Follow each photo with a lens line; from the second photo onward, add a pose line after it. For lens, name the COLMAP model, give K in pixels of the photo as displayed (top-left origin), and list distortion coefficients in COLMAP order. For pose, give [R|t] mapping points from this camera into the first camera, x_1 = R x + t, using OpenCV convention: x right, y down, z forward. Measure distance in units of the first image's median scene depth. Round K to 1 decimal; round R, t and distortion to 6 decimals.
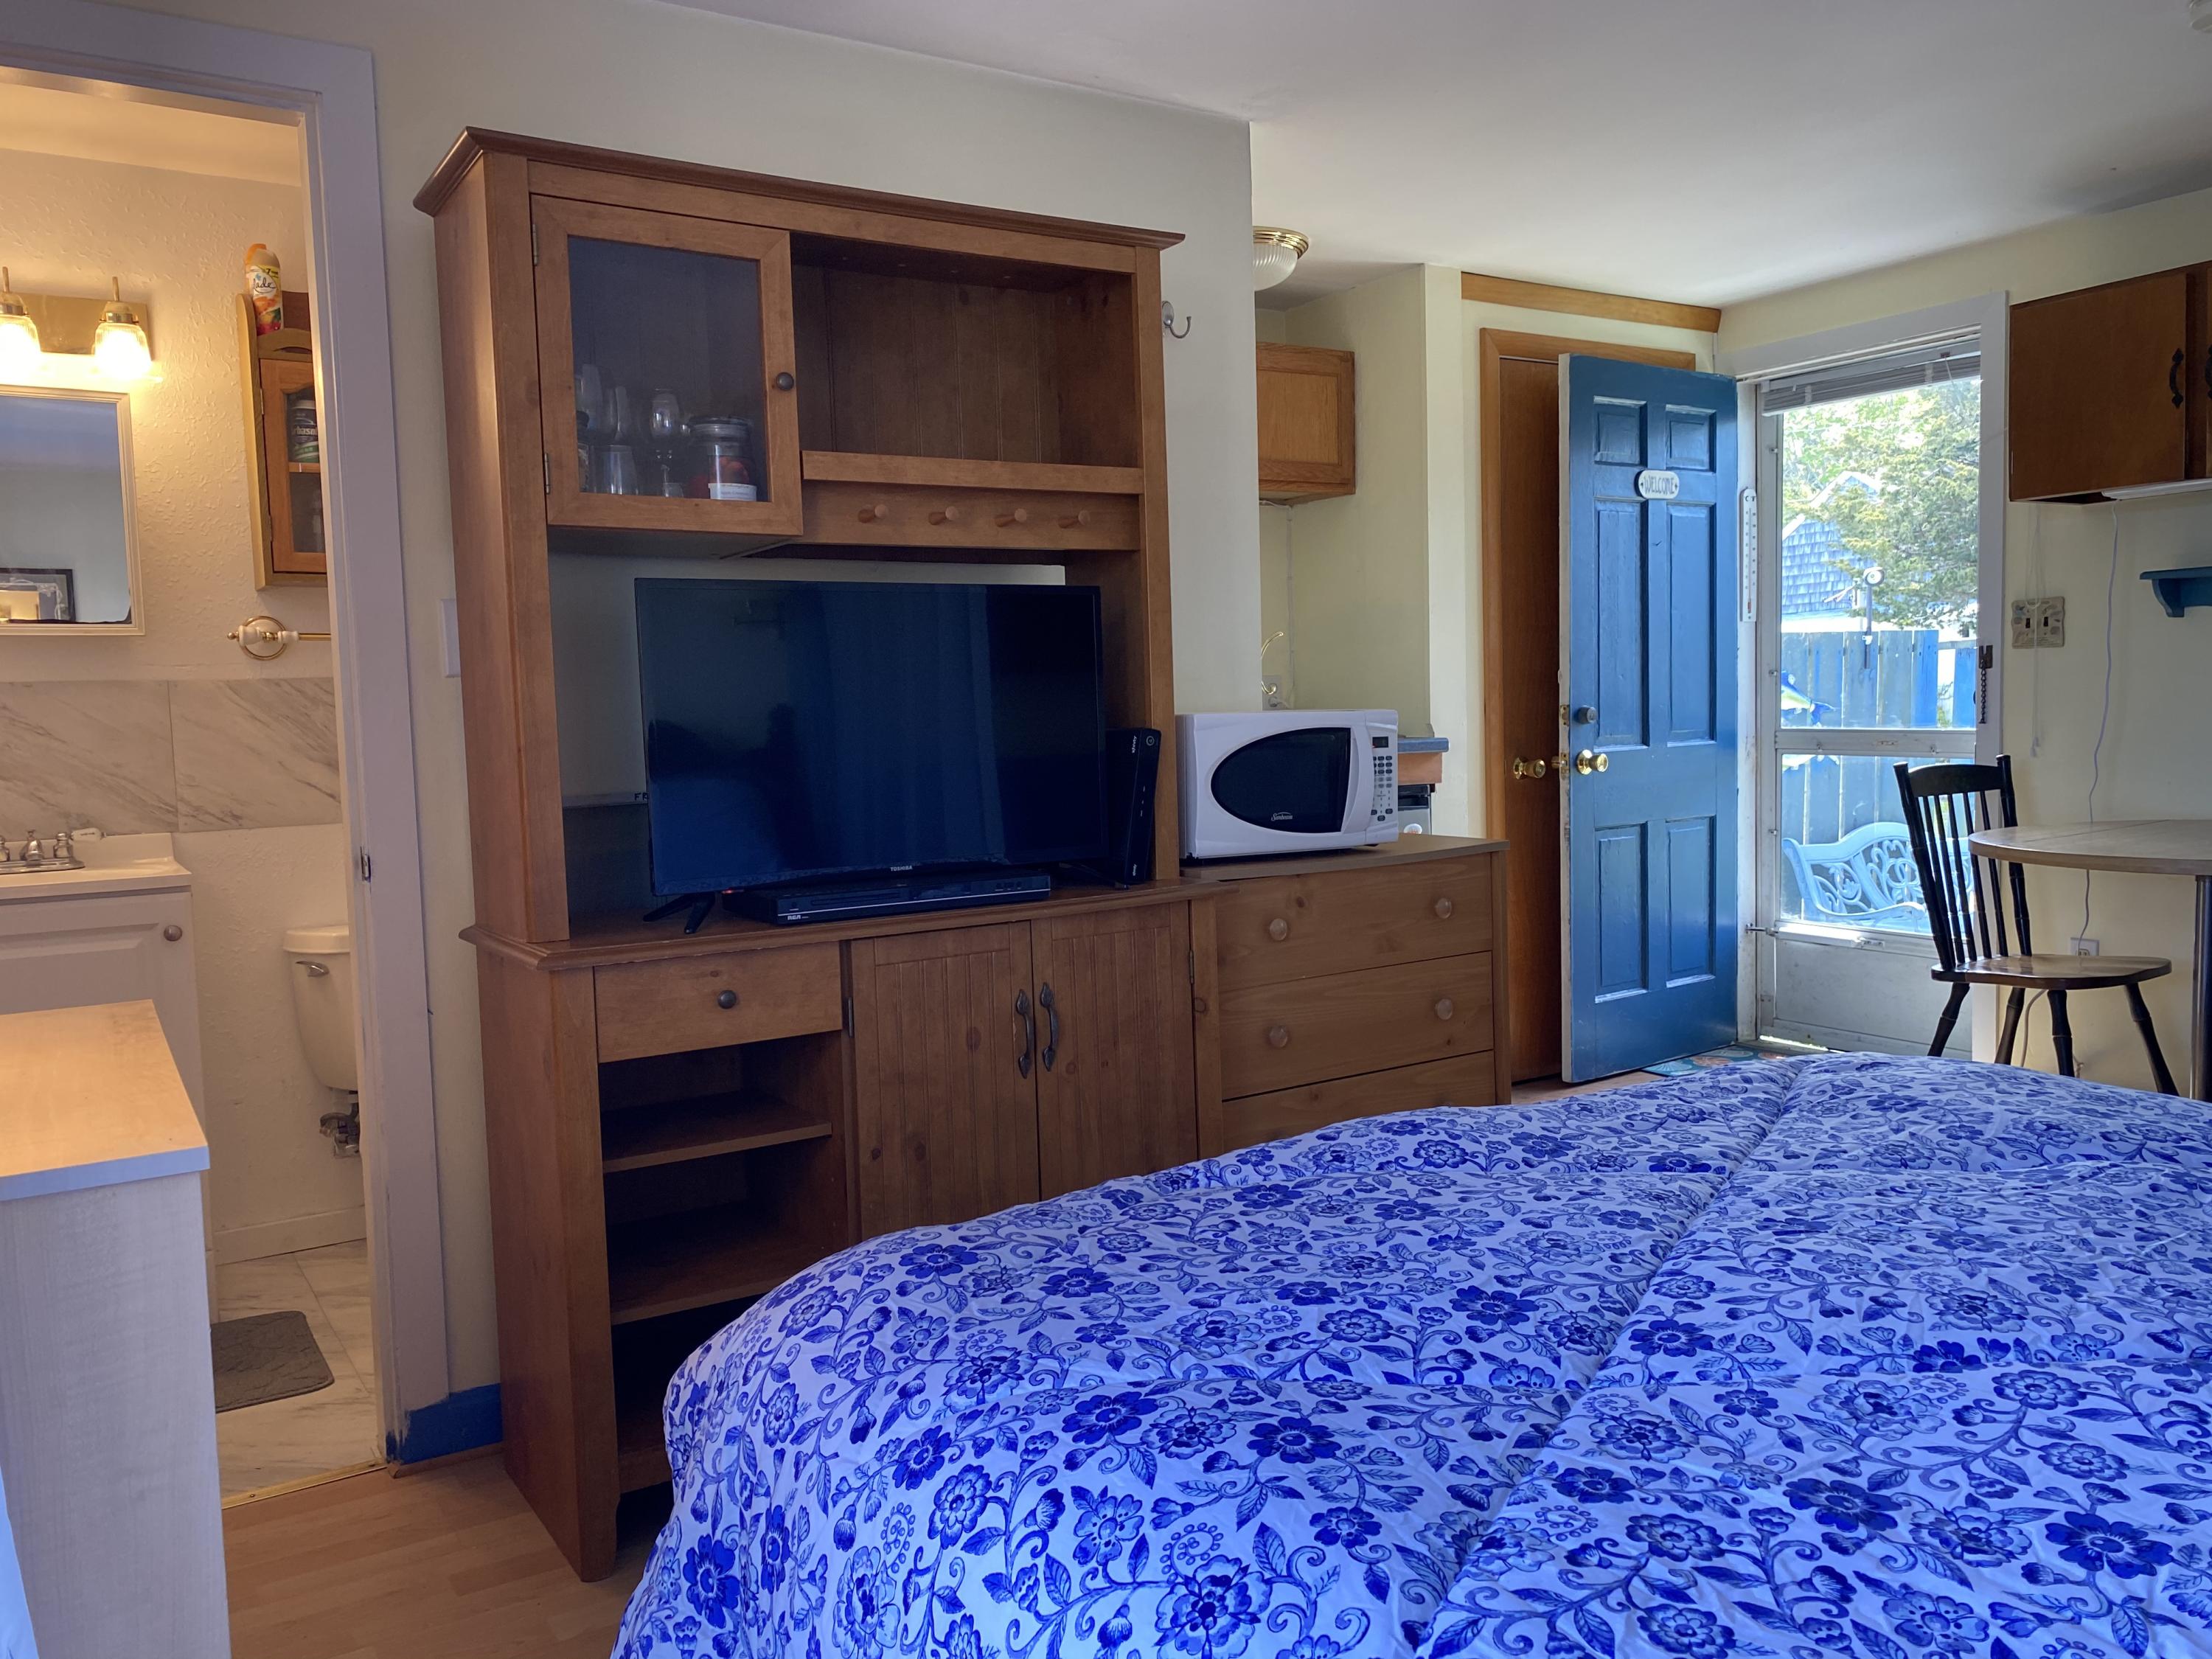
lens RADIAL K [[1703.9, 0, 1127.1], [0, 1703.9, 821.1], [0, 0, 1]] dist [0.062858, -0.073103]
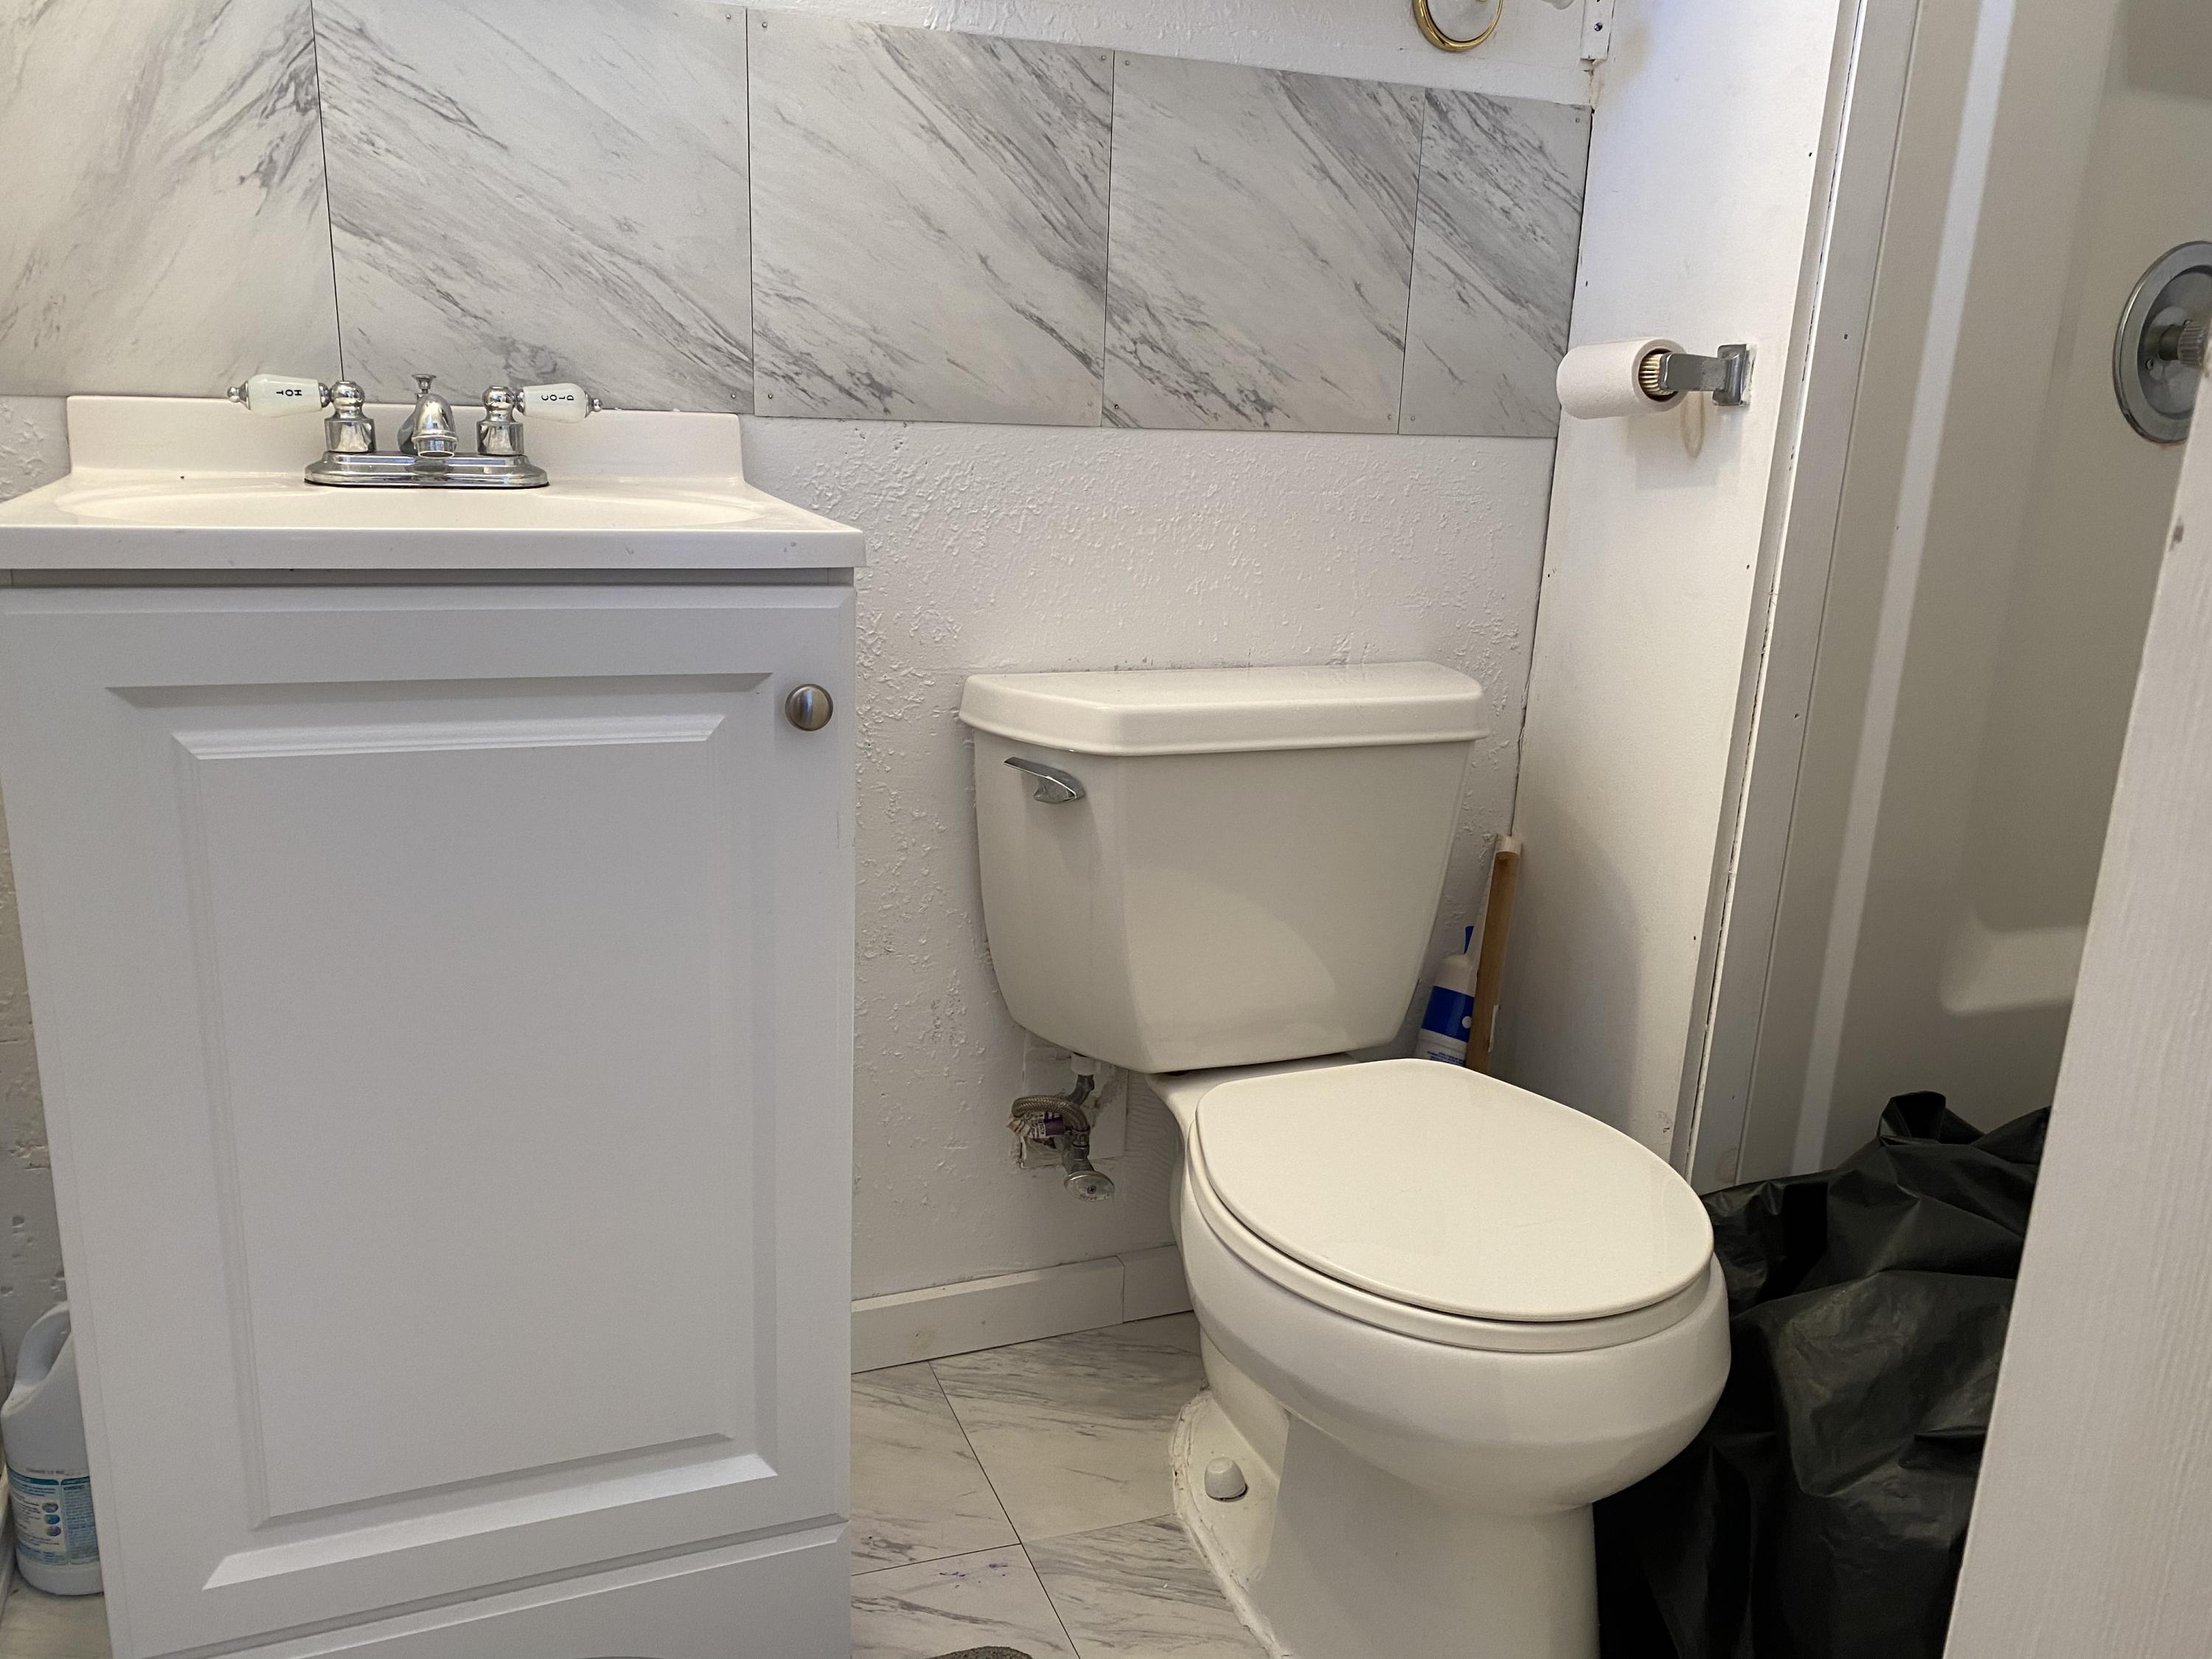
lens RADIAL K [[1691.0, 0, 1106.0], [0, 1691.0, 829.5], [0, 0, 1]] dist [0.021342, -0.007206]
pose [[0.977855, 0.116030, -0.174175, -0.388671], [-0.081483, 0.977649, 0.193814, 0.017569], [0.192770, -0.175330, 0.965453, 0.614504]]
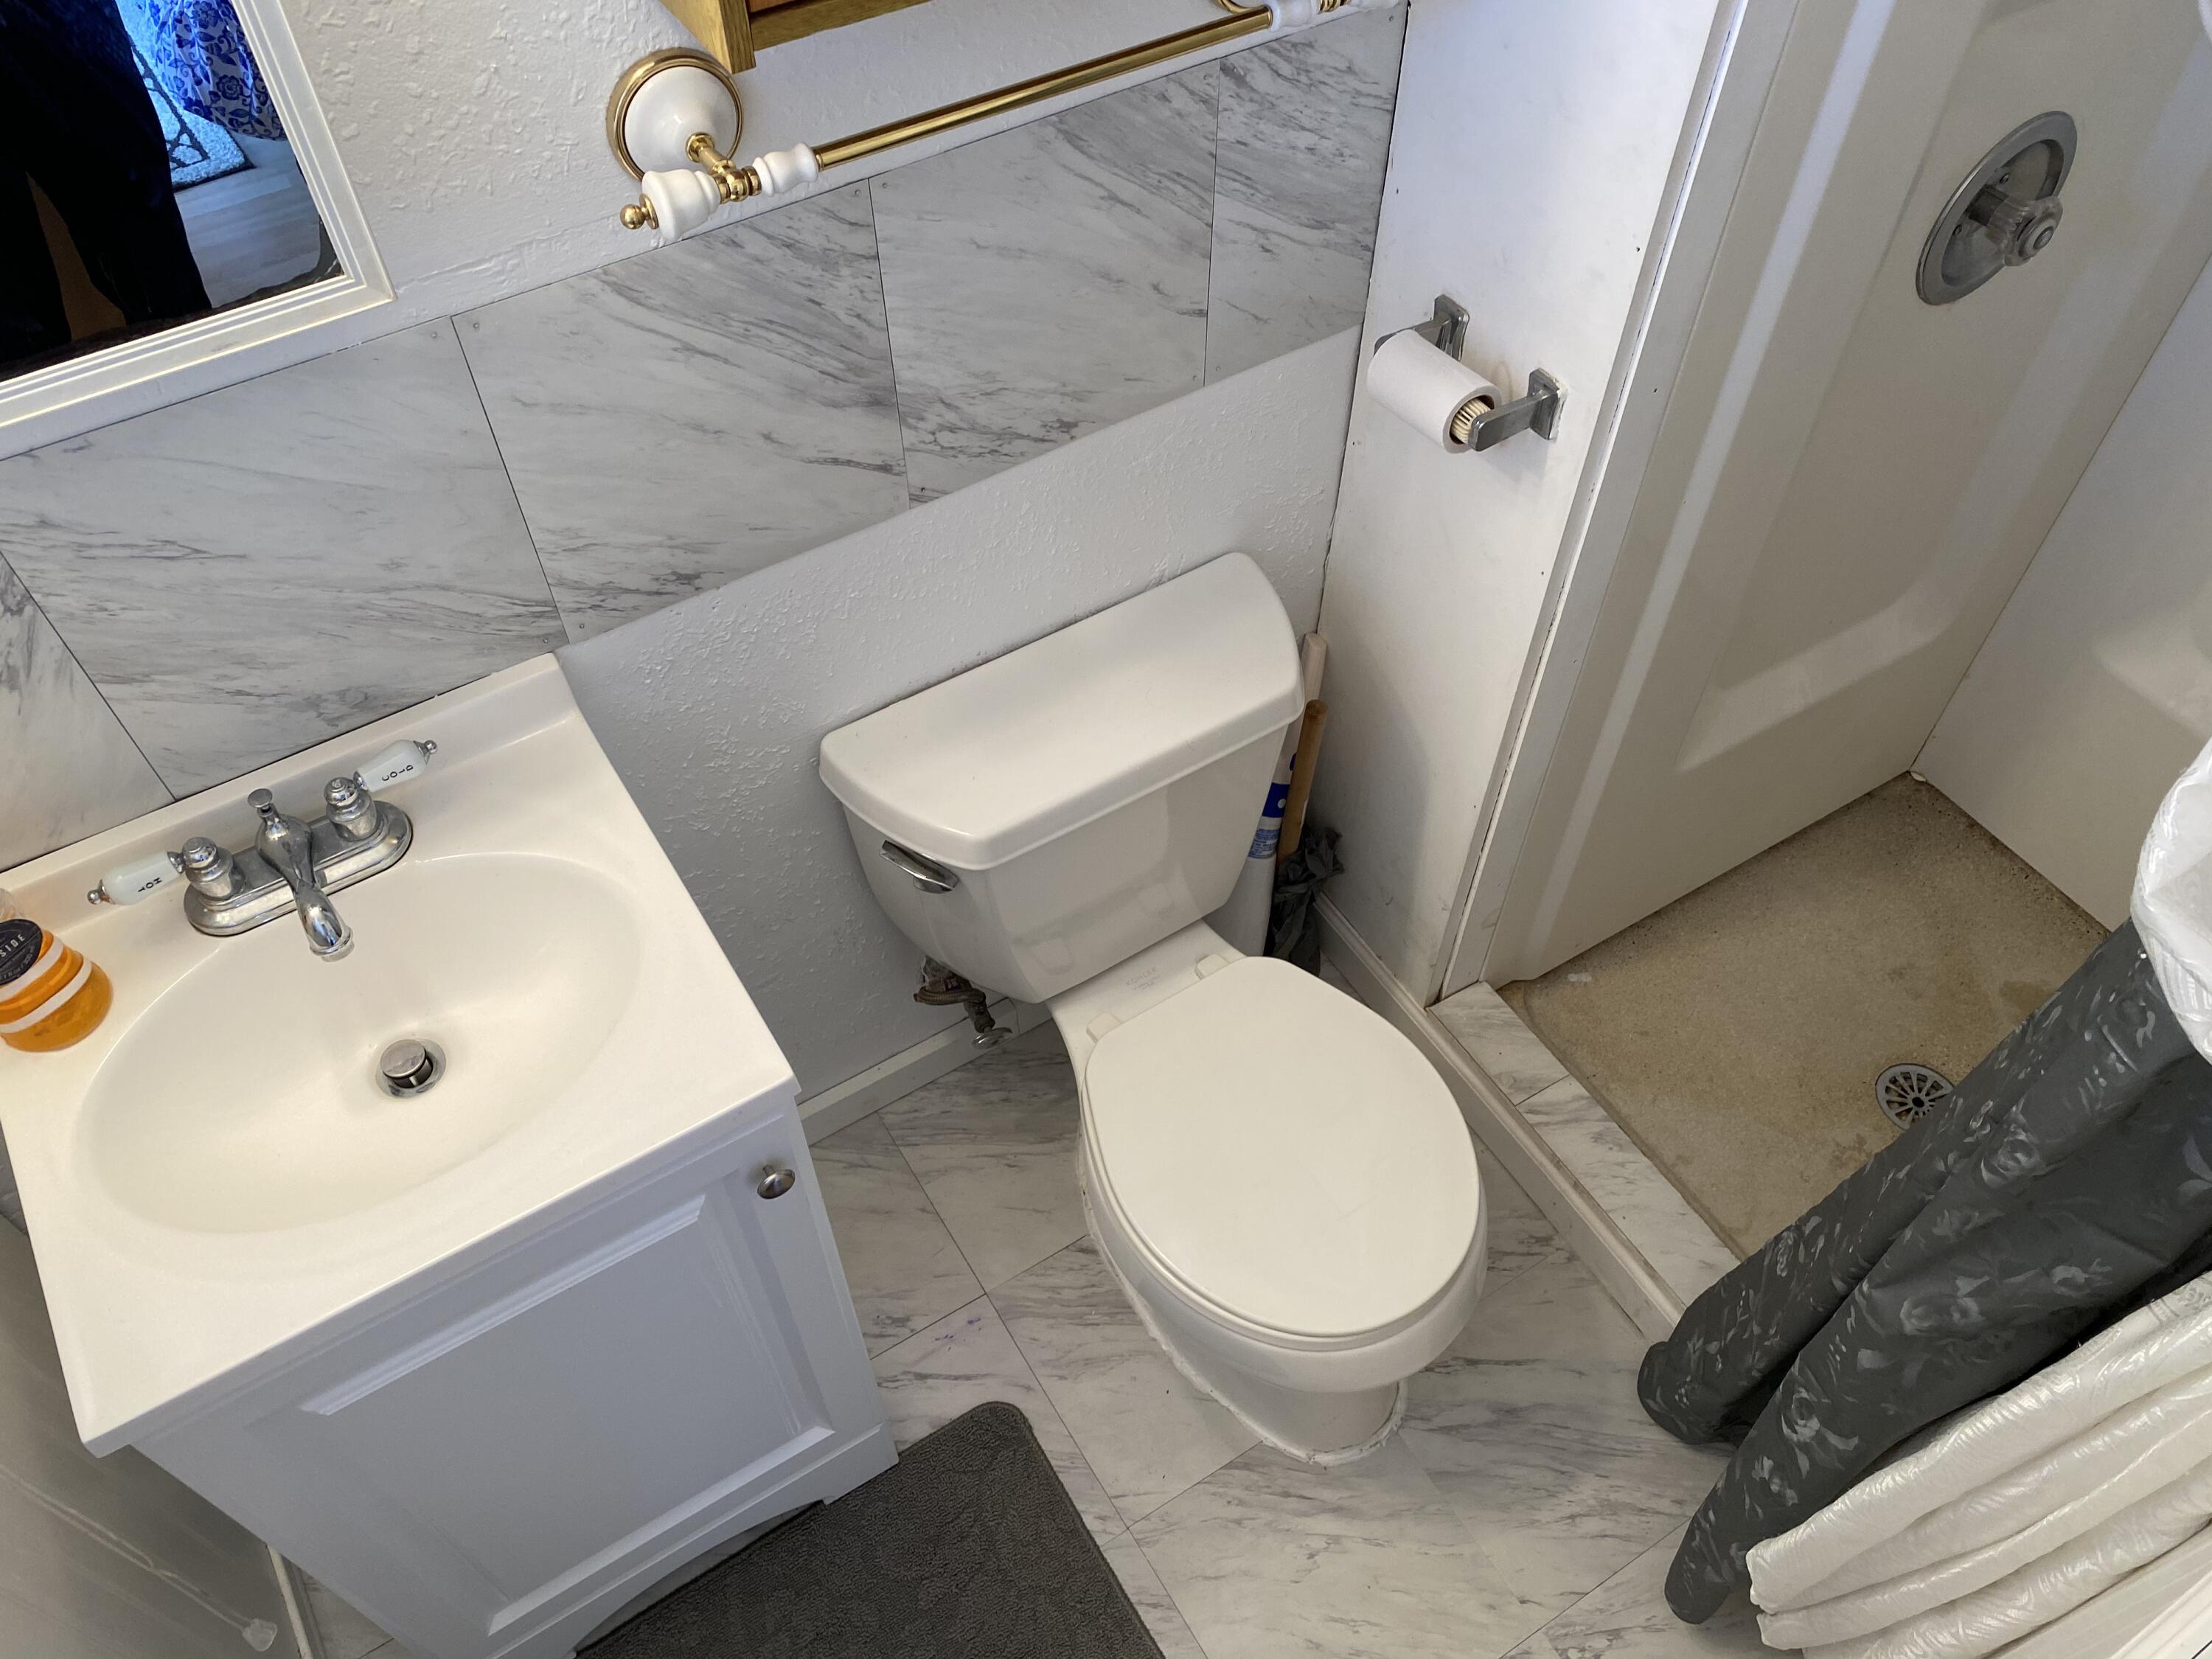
lens RADIAL K [[1678.8, 0, 1091.9], [0, 1678.8, 815.9], [0, 0, 1]] dist [0.025623, -0.023735]
pose [[0.999412, 0.034289, 0.000101, -0.429342], [-0.023077, 0.670411, 0.741631, -0.256323], [0.025362, -0.741197, 0.670808, 0.715200]]
